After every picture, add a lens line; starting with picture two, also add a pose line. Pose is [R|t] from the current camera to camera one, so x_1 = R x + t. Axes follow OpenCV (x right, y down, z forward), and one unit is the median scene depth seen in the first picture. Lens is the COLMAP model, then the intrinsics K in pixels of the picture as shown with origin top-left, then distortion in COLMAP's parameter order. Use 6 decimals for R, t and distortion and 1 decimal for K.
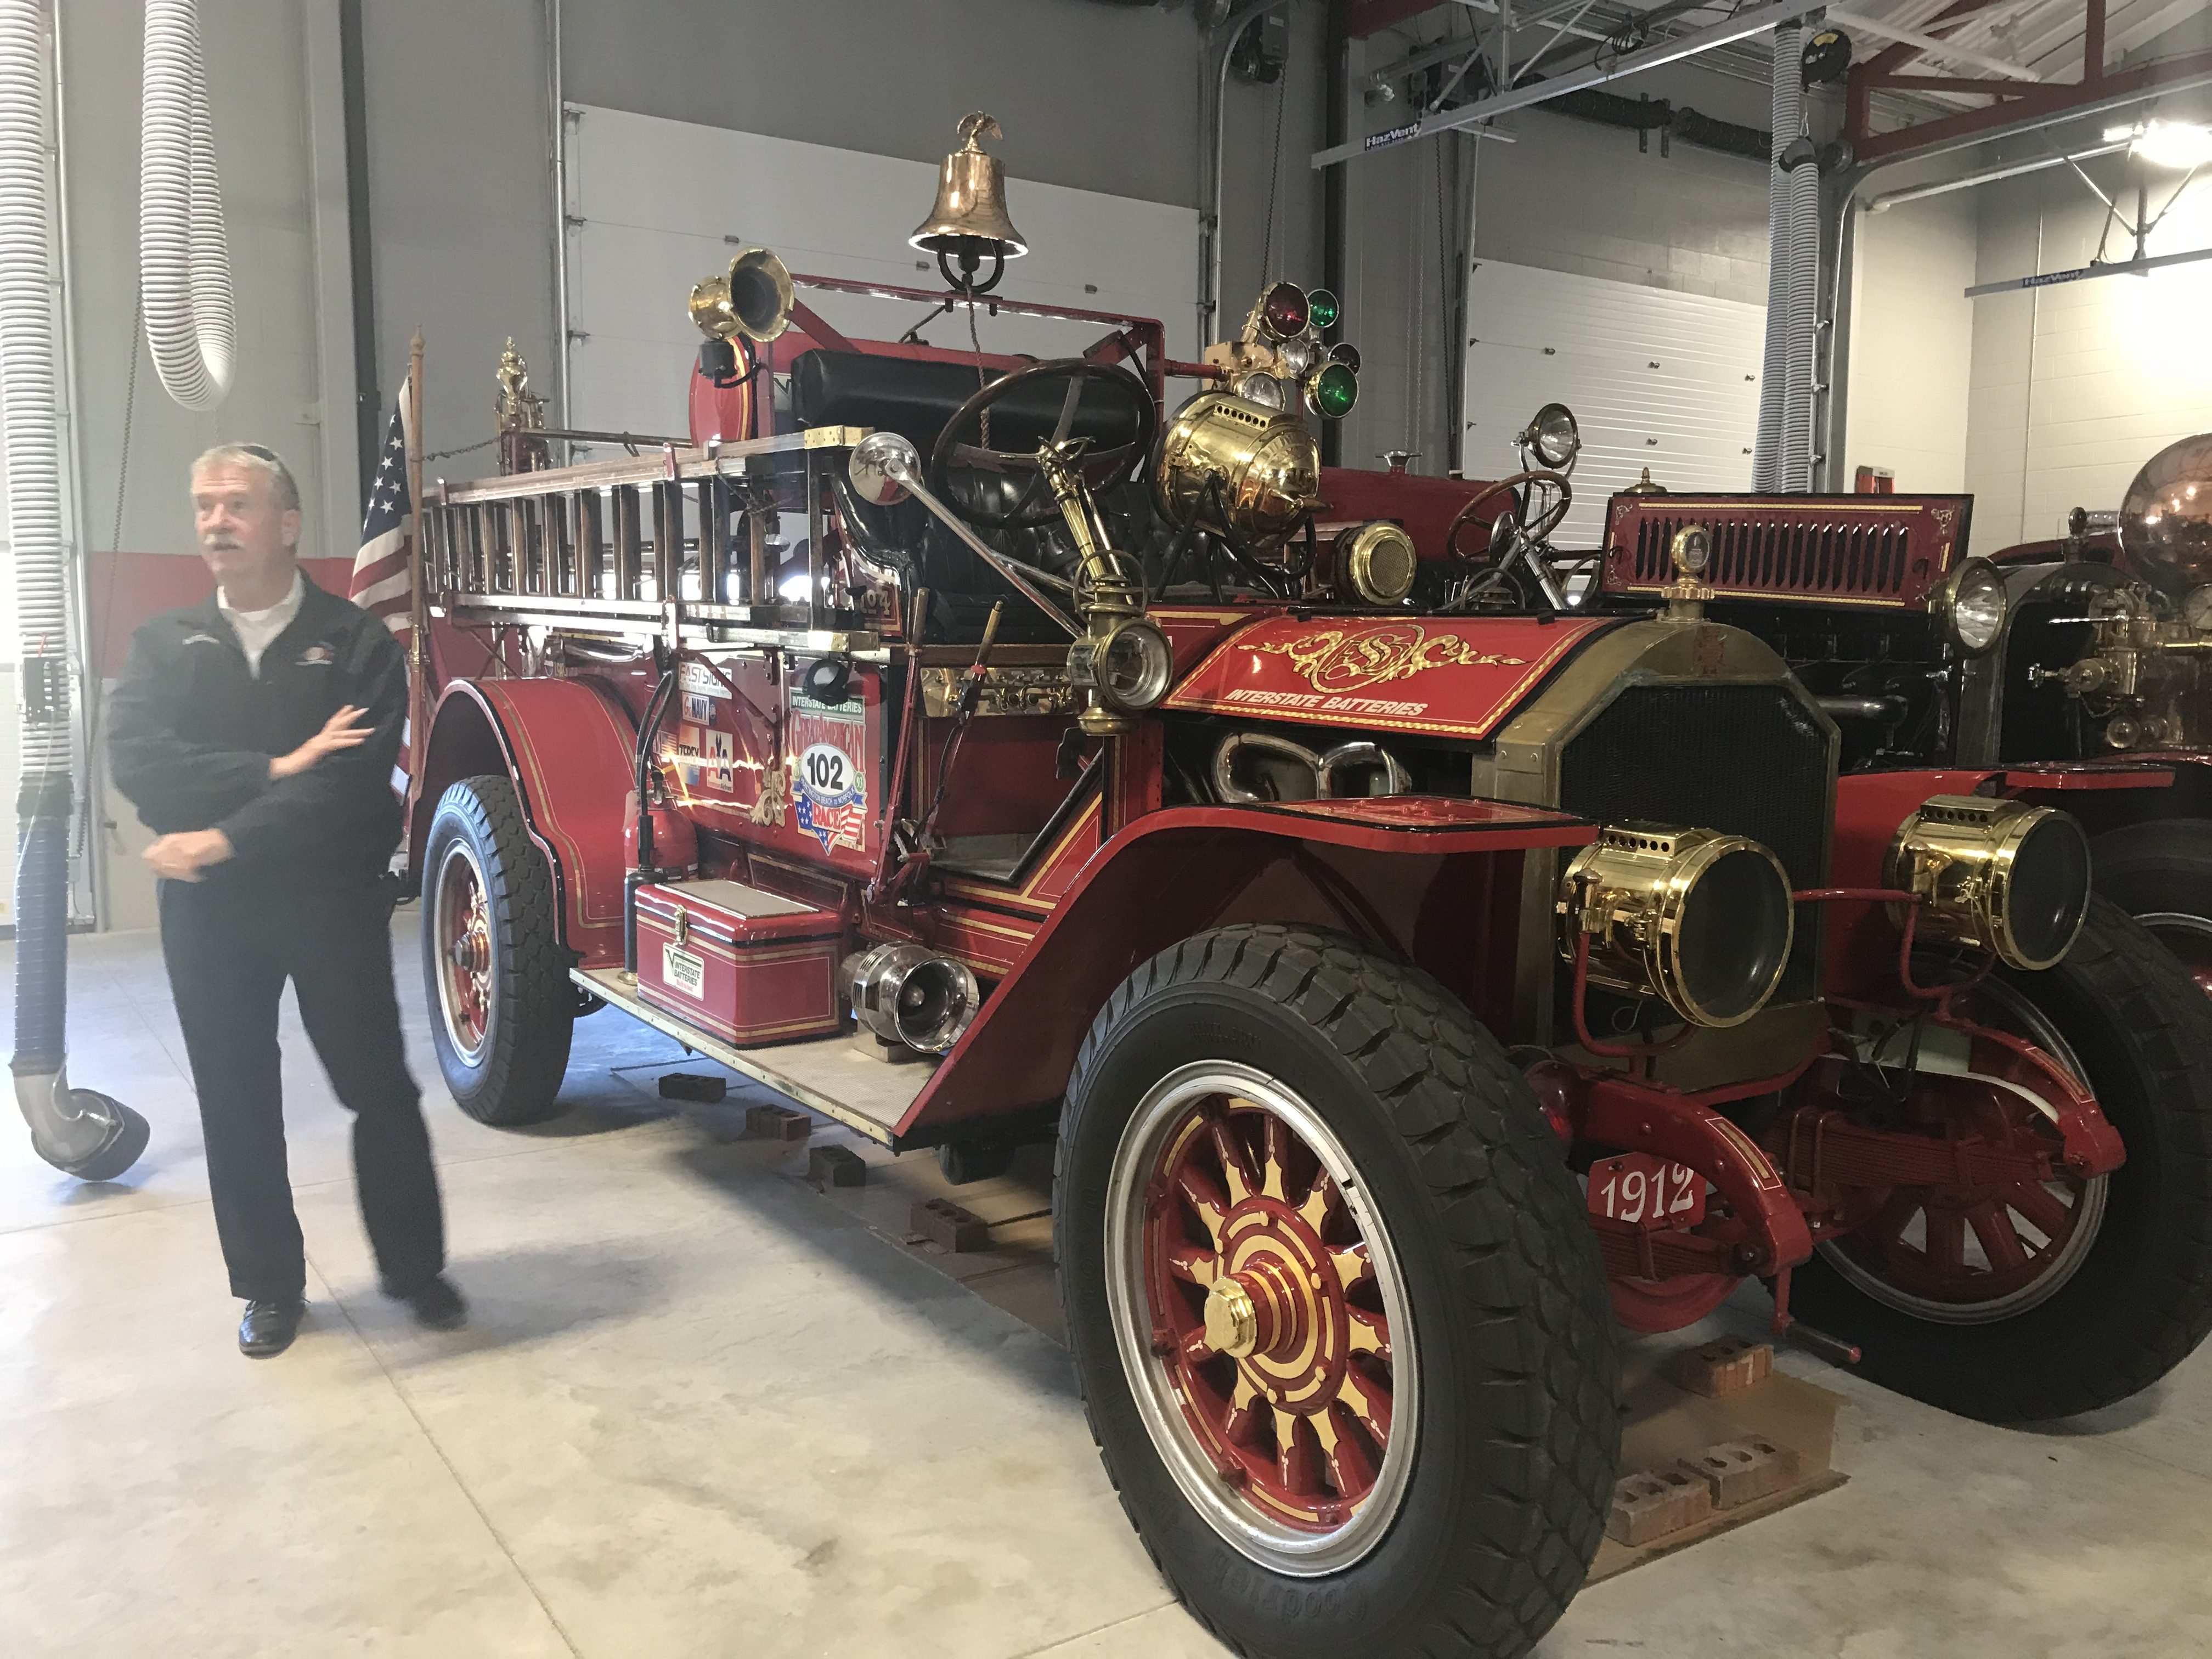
lens RADIAL K [[1784.7, 0, 1106.0], [0, 1784.7, 829.5], [0, 0, 1]] dist [0.018029, 0.005507]
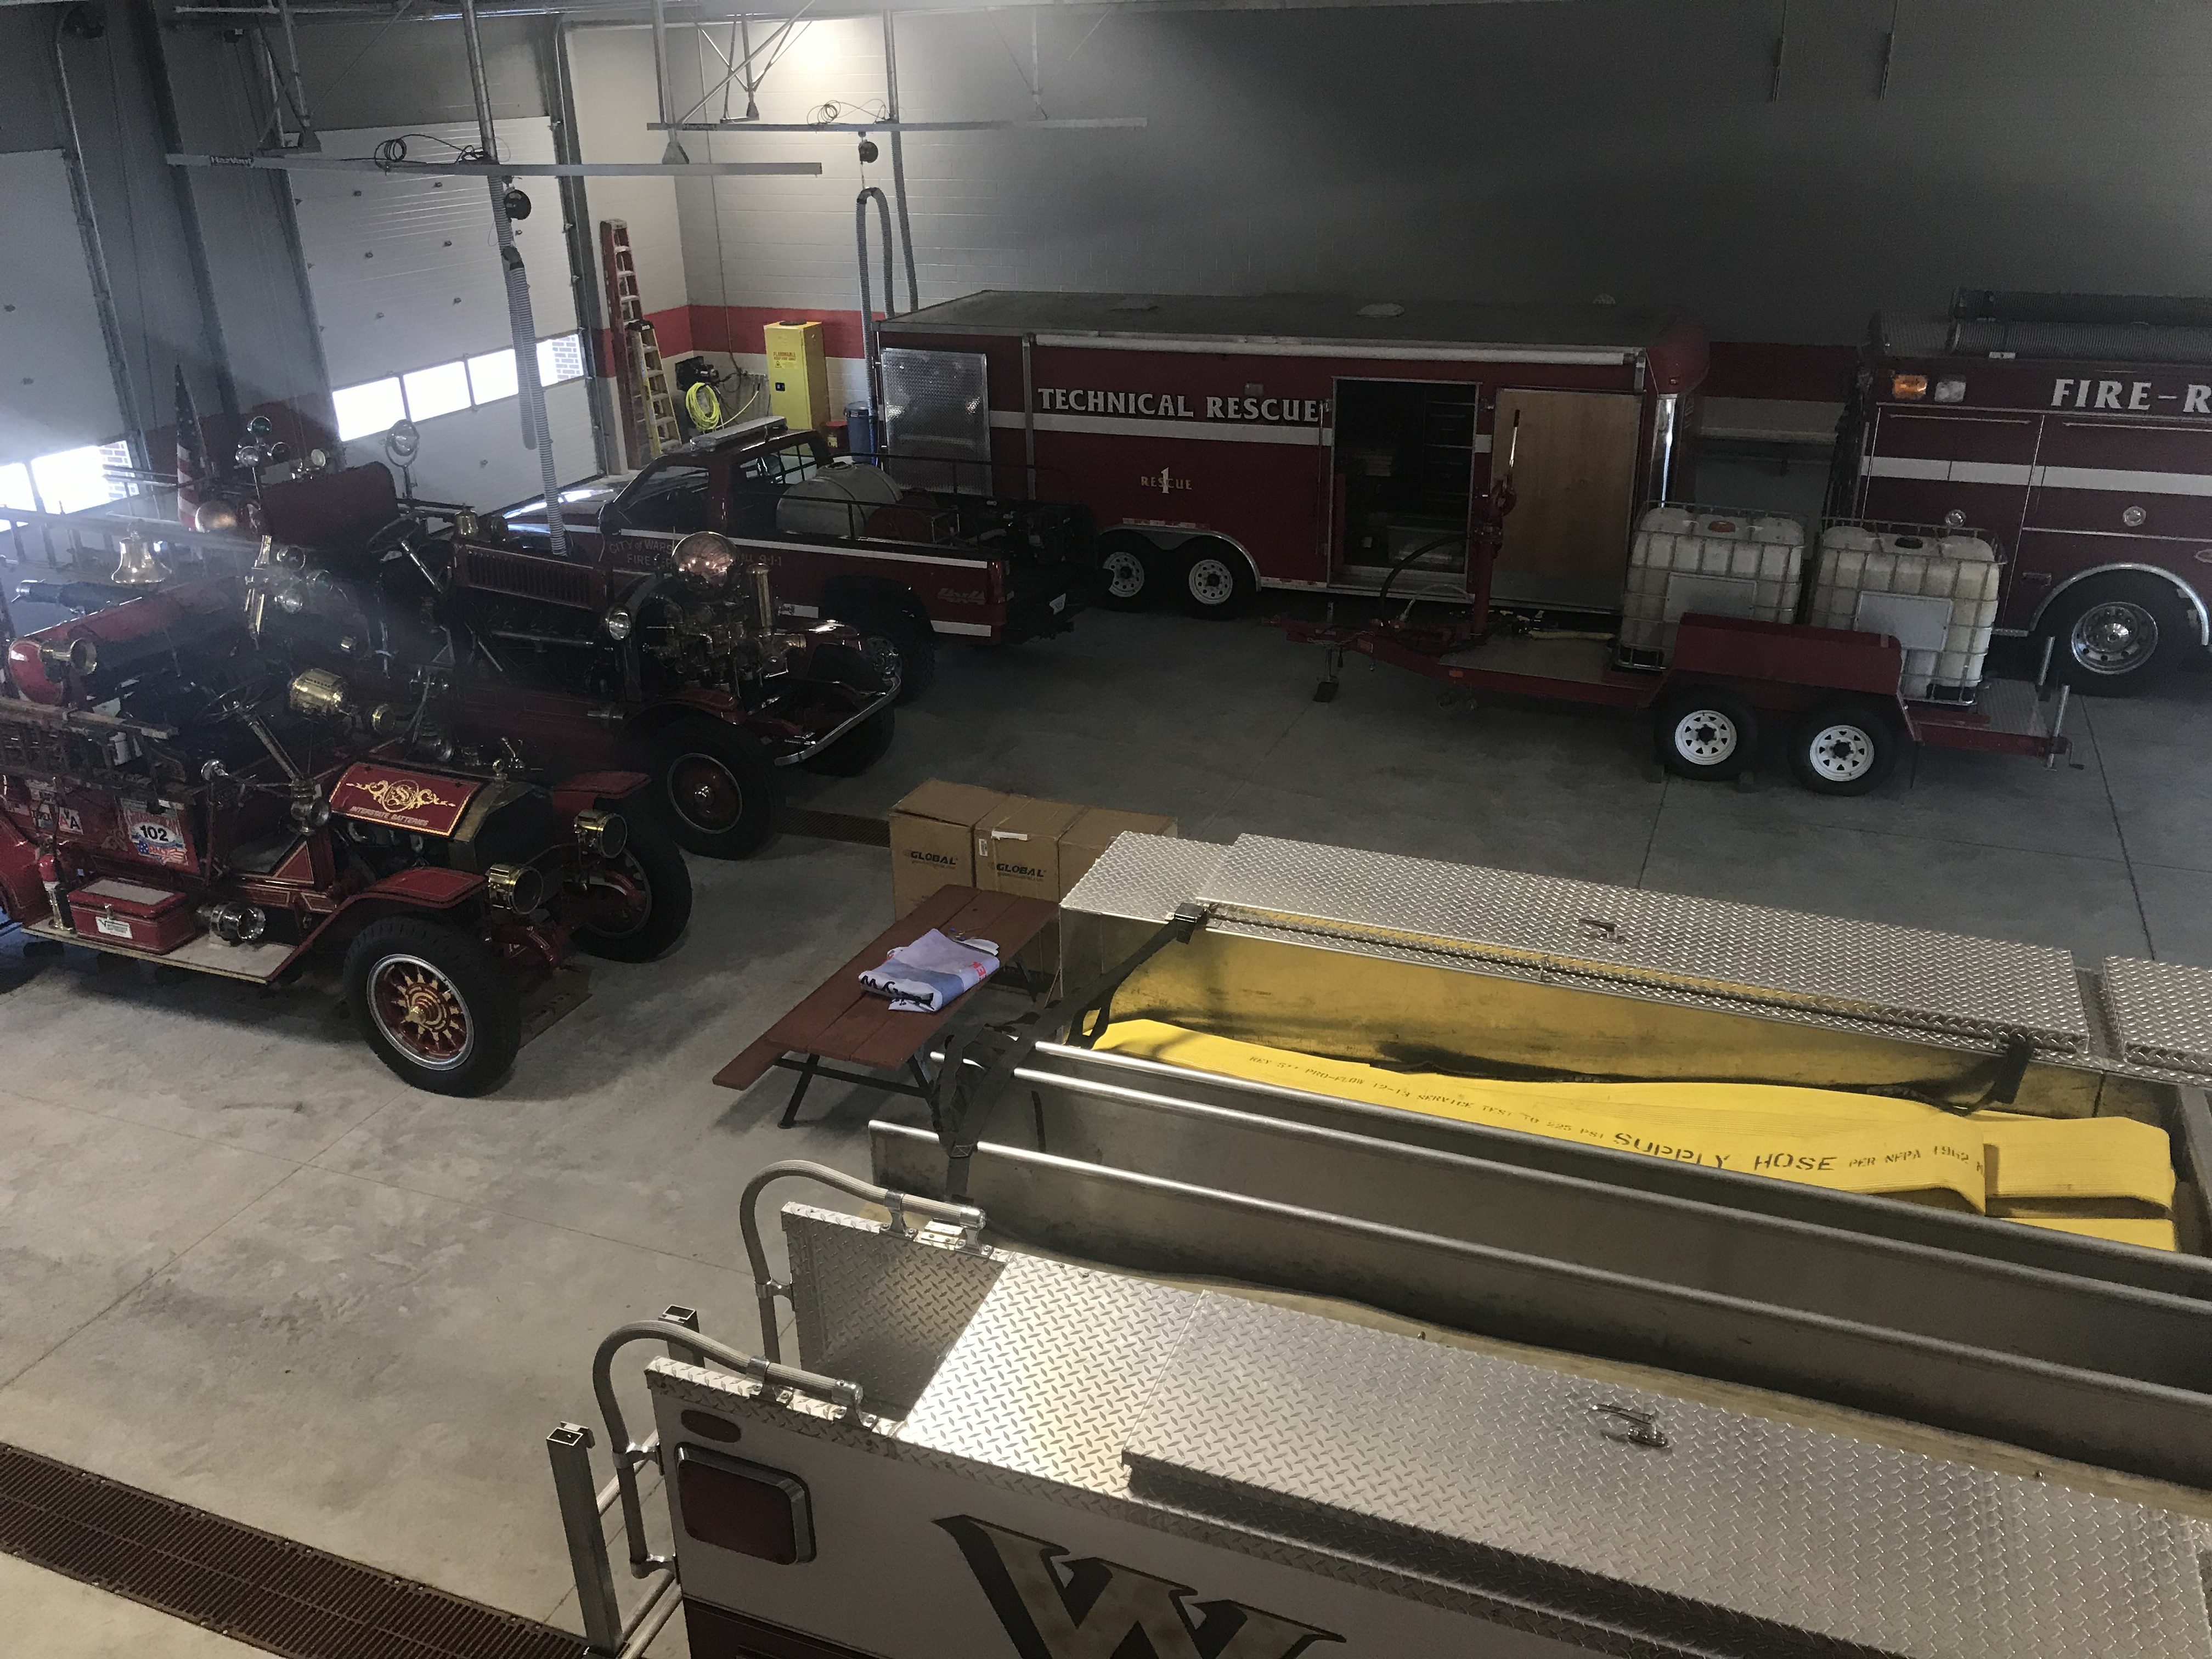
lens RADIAL K [[1784.7, 0, 1106.0], [0, 1784.7, 829.5], [0, 0, 1]] dist [0.018029, 0.005507]
pose [[0.818407, -0.243307, 0.520587, -0.591285], [0.071728, 0.942107, 0.327550, -1.191497], [-0.570144, -0.230729, 0.788479, -2.643679]]
